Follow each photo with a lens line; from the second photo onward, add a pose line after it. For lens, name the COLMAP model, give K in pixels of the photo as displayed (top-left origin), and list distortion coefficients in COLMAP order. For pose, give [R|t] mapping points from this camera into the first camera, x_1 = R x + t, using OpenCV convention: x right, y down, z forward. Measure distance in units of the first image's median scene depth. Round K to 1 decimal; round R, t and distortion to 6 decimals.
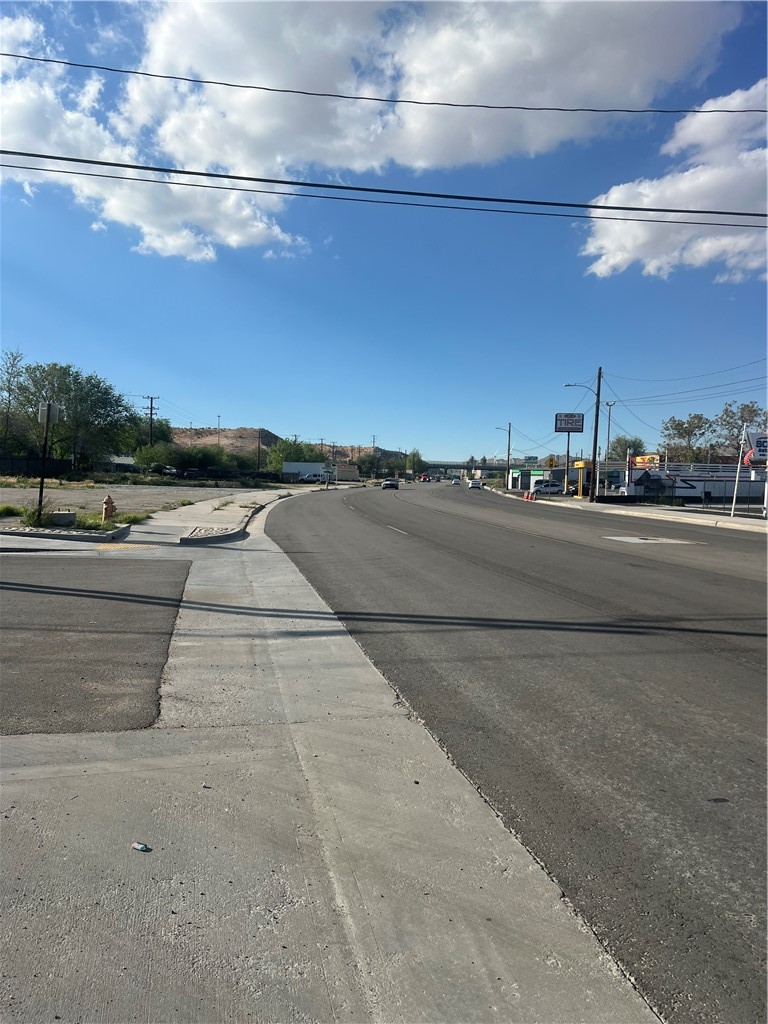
lens RADIAL K [[755.9, 0, 391.6], [0, 755.9, 514.0], [0, 0, 1]] dist [0.048481, -0.030959]
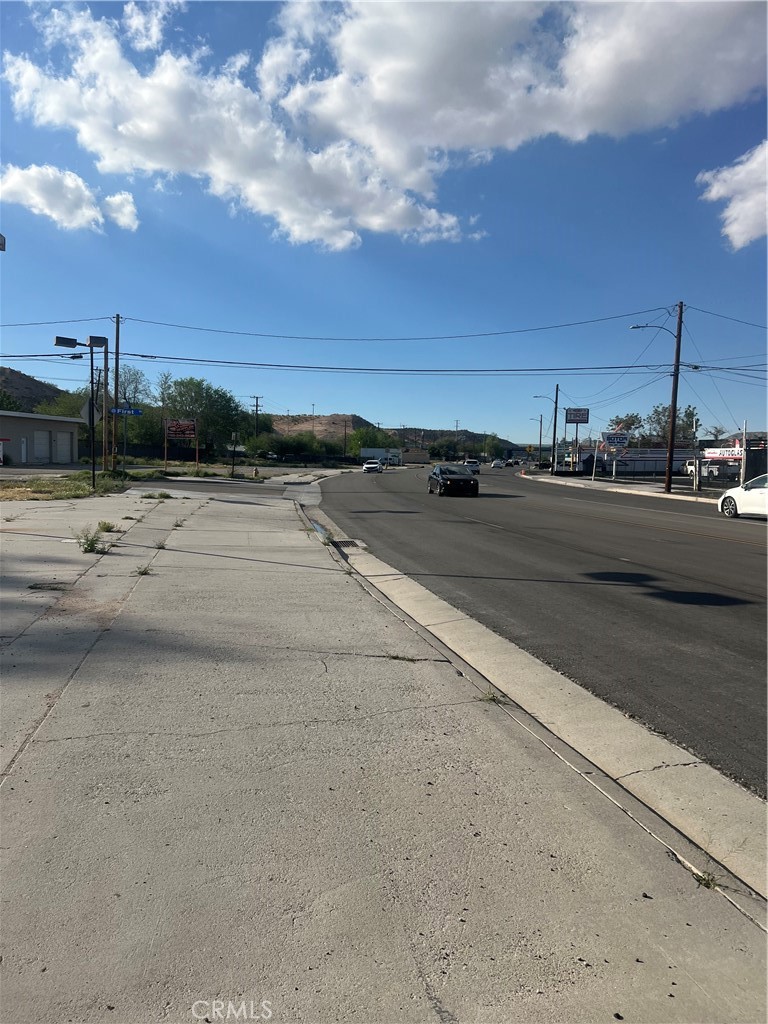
lens RADIAL K [[755.9, 0, 378.9], [0, 755.9, 511.5], [0, 0, 1]] dist [0.048481, -0.030959]
pose [[0.990275, 0.002120, -0.139110, 0.071161], [0.000525, 0.999820, 0.018973, 0.013834], [0.139125, -0.018861, 0.990095, -0.267224]]
